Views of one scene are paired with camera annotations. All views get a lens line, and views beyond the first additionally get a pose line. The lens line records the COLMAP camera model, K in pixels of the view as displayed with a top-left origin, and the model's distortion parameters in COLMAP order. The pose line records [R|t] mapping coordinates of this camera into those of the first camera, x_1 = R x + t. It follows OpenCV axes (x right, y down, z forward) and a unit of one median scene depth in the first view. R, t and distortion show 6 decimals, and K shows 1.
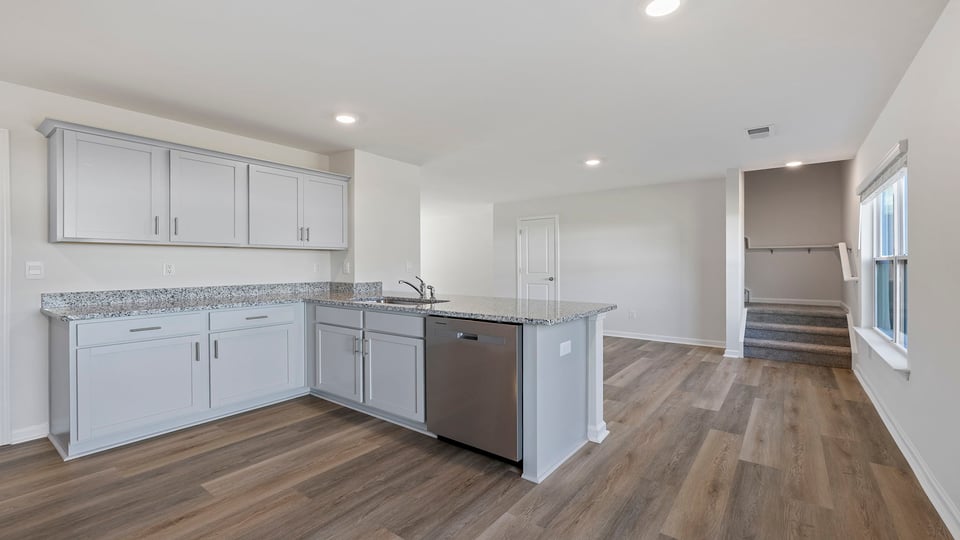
lens RADIAL K [[409.2, 0, 476.8], [0, 409.2, 266.2], [0, 0, 1]] dist [0.001441, 0.000450]
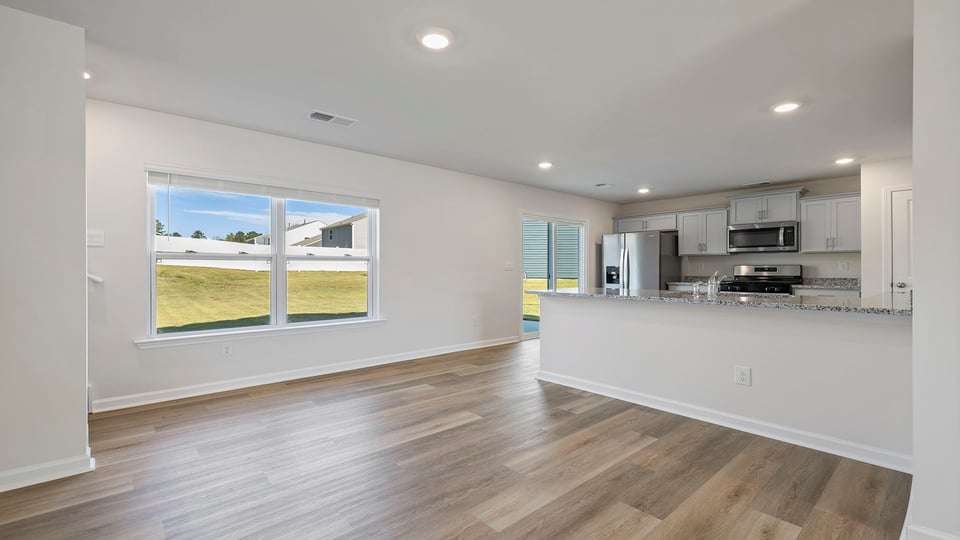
lens RADIAL K [[418.3, 0, 480.0], [0, 418.3, 270.0], [0, 0, 1]] dist [0.002328, 0.000333]
pose [[-0.982001, 0.000673, 0.188874, 0.208609], [0.001540, 0.999989, 0.004446, 0.018658], [-0.188869, 0.004657, -0.981991, 2.185023]]
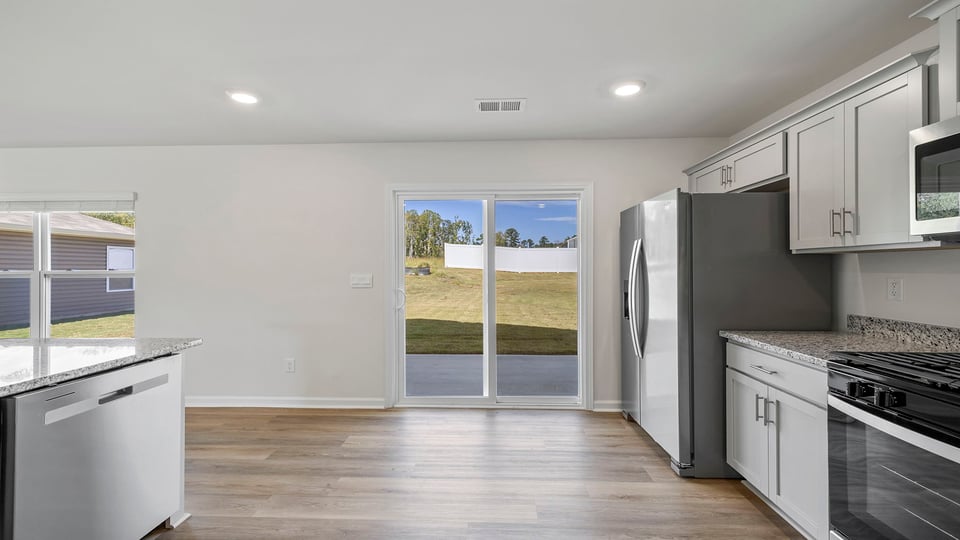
lens RADIAL K [[410.6, 0, 477.2], [0, 410.6, 269.9], [0, 0, 1]] dist [0.000774, 0.000026]
pose [[-0.577296, 0.002133, 0.816532, -0.682640], [0.008909, 0.999954, 0.003687, -0.023467], [-0.816486, 0.009403, -0.577288, 0.676315]]
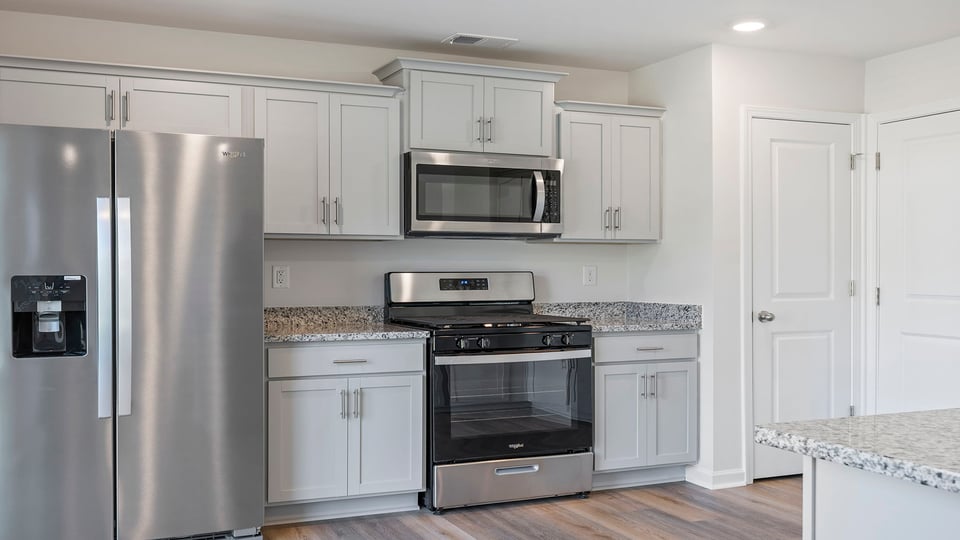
lens RADIAL K [[948.9, 0, 479.8], [0, 948.9, 279.5], [0, 0, 1]] dist [0.000534, 0.006454]
pose [[-0.481166, 0.011465, -0.876554, 0.663739], [-0.003088, 0.999886, 0.014773, -0.004025], [0.876624, 0.009815, -0.481076, 0.779814]]
